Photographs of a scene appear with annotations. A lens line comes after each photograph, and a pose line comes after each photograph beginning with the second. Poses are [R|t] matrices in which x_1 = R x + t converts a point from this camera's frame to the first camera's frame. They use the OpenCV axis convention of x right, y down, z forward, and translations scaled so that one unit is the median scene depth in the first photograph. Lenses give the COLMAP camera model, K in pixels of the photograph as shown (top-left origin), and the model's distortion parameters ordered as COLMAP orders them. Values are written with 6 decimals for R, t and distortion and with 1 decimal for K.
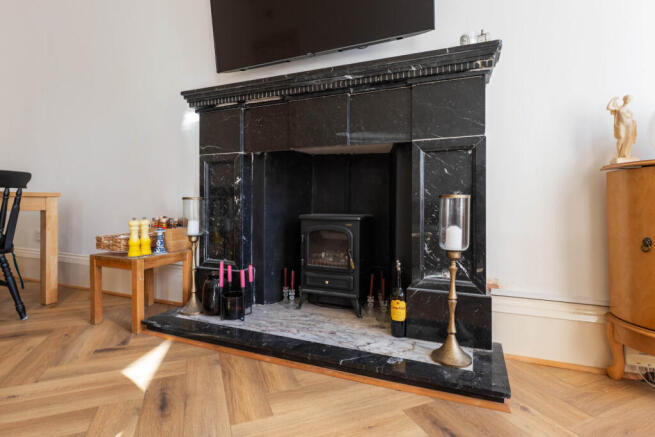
lens RADIAL K [[338.5, 0, 325.9], [0, 338.5, 203.6], [0, 0, 1]] dist [-0.026175, -0.000099]
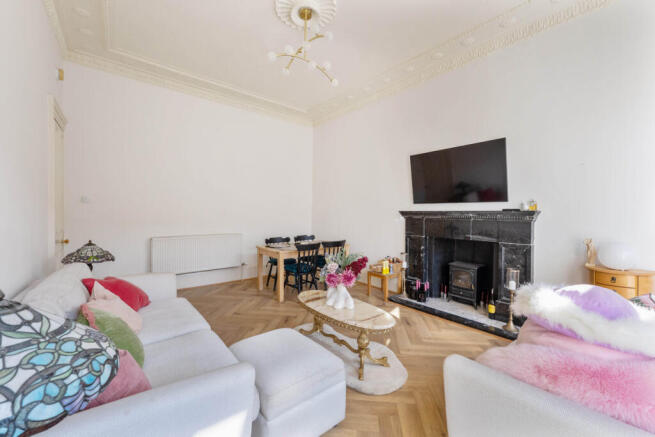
lens RADIAL K [[270.3, 0, 328.1], [0, 270.3, 211.1], [0, 0, 1]] dist [0.000124, 0.000018]
pose [[0.889465, 0.005723, -0.456968, 0.037899], [-0.006738, 0.999977, -0.000593, -0.360840], [0.456954, 0.003606, 0.889483, -1.214861]]
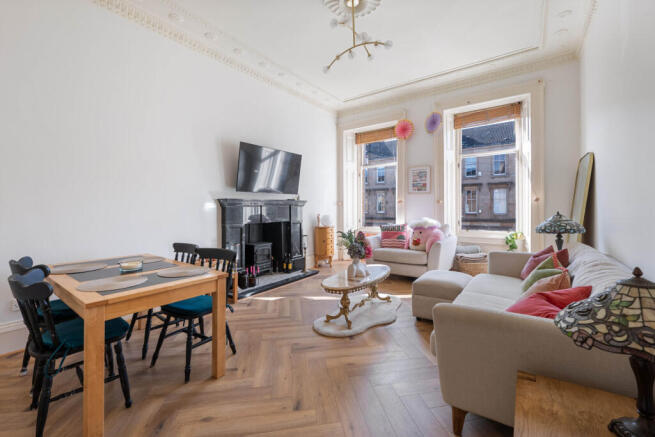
lens RADIAL K [[270.3, 0, 328.1], [0, 270.3, 211.1], [0, 0, 1]] dist [0.000124, 0.000018]
pose [[0.215455, -0.009964, 0.976463, -2.306536], [0.001434, 0.999950, 0.009888, -0.298137], [-0.976513, -0.000730, 0.215459, -0.086753]]
